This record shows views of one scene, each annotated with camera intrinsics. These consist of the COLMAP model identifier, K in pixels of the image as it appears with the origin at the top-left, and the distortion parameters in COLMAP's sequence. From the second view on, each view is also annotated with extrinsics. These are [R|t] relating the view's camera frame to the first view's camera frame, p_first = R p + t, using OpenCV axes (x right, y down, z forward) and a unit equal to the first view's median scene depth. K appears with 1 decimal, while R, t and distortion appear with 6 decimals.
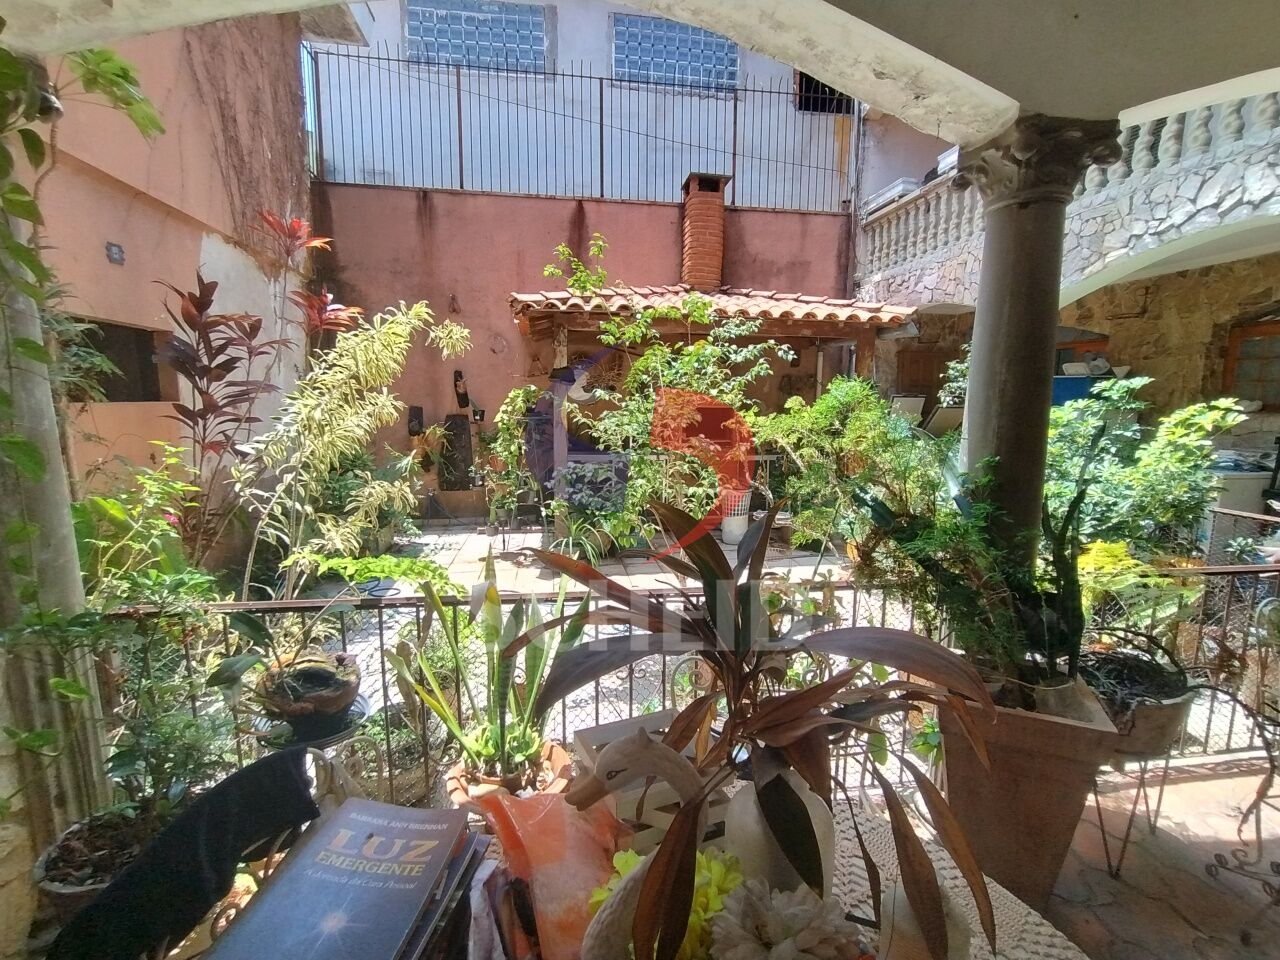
lens RADIAL K [[592.9, 0, 640.0], [0, 592.9, 483.5], [0, 0, 1]] dist [-0.007398, 0.002855]
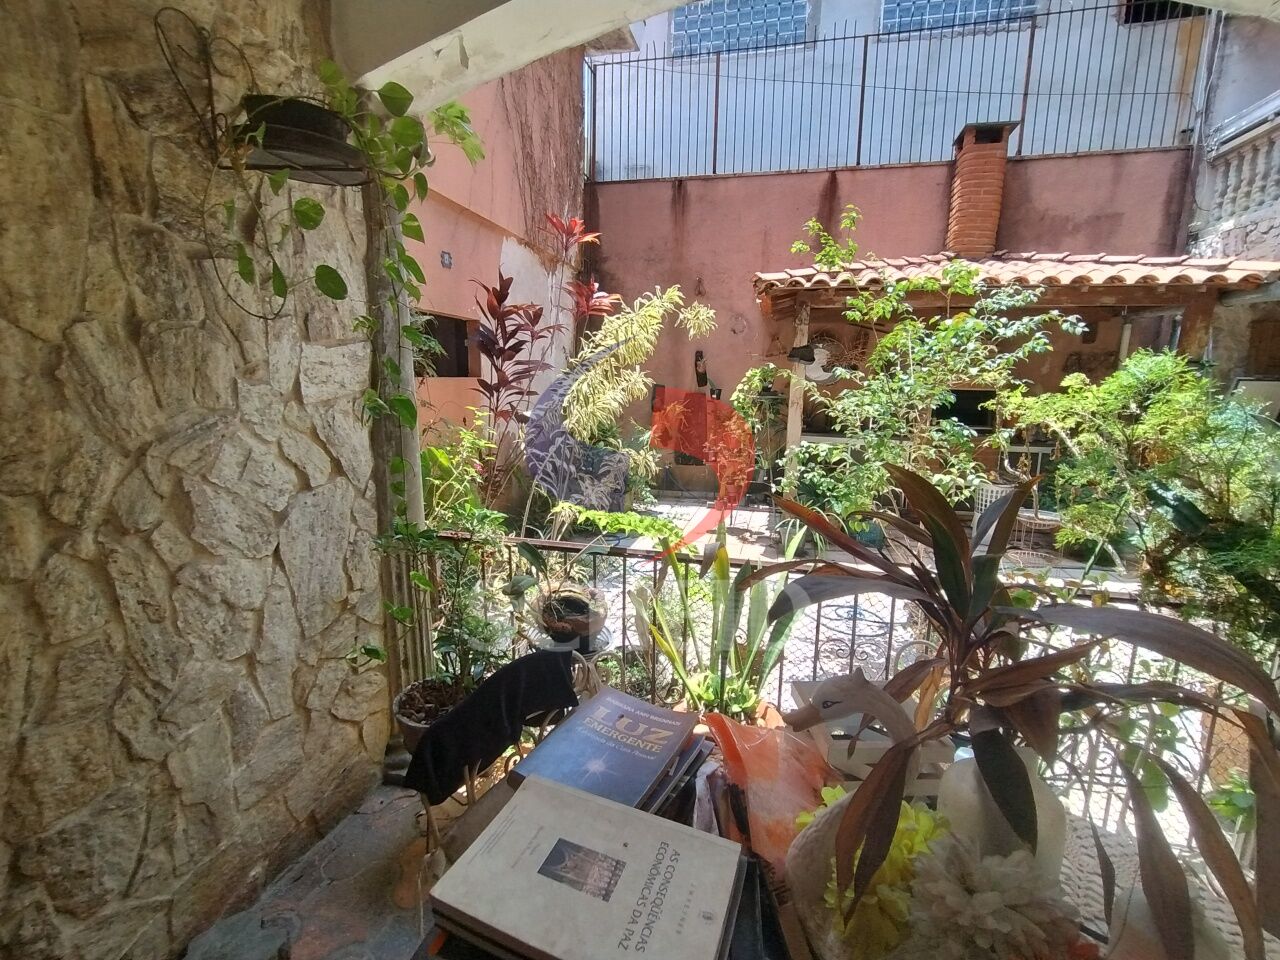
lens RADIAL K [[592.9, 0, 636.1], [0, 592.9, 481.1], [0, 0, 1]] dist [-0.007398, 0.002855]
pose [[0.923417, 0.072554, -0.376878, 0.001781], [-0.062330, 0.997283, 0.039269, 0.008810], [0.378703, -0.012770, 0.925430, -0.026927]]
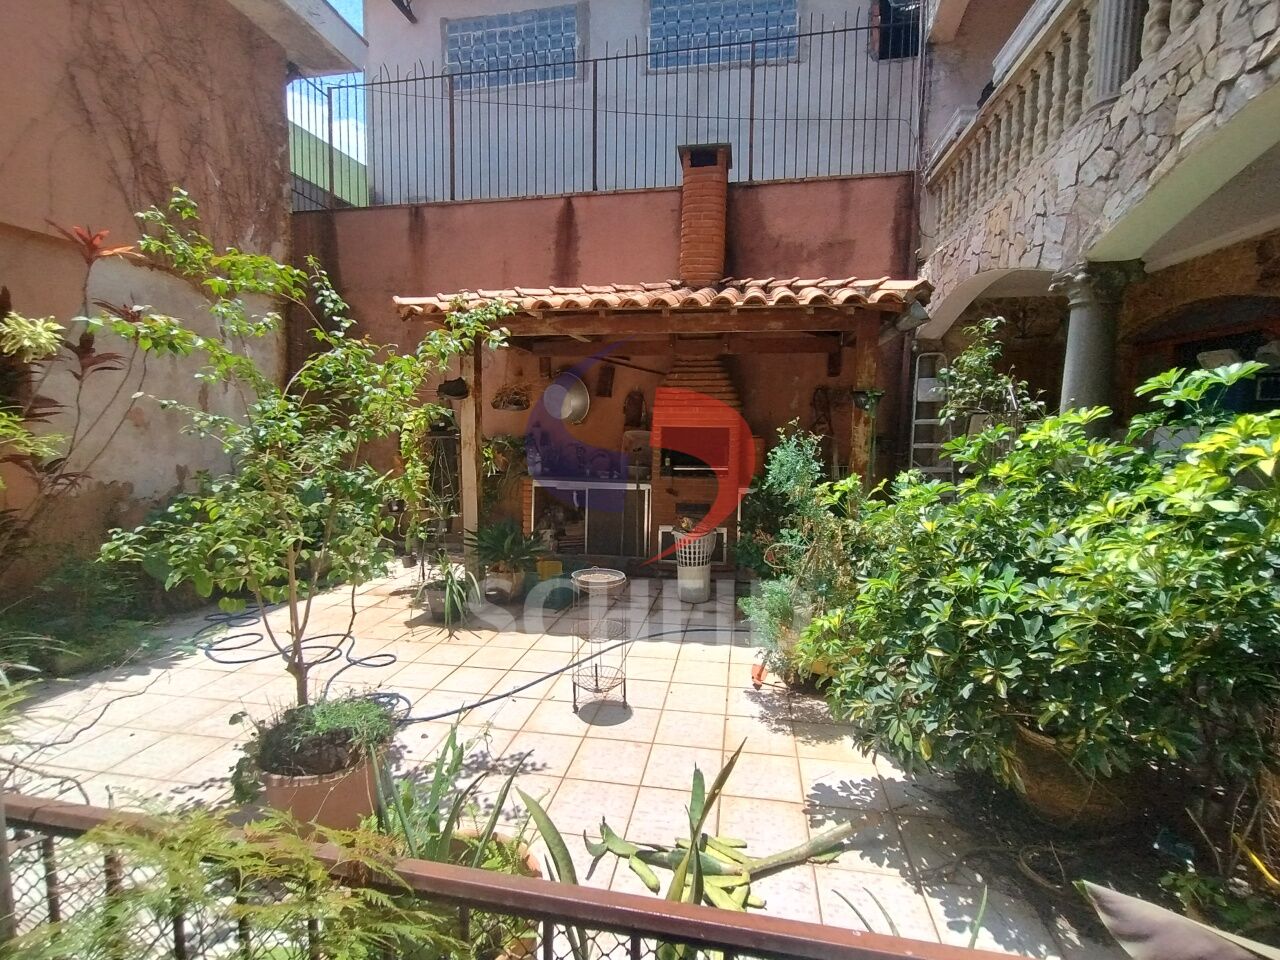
lens RADIAL K [[592.9, 0, 642.3], [0, 592.9, 477.4], [0, 0, 1]] dist [-0.007398, 0.002855]
pose [[0.942911, 0.030912, -0.331608, 0.589235], [-0.047927, 0.997914, -0.043252, -0.041999], [0.329579, 0.056676, 0.942425, 0.409153]]
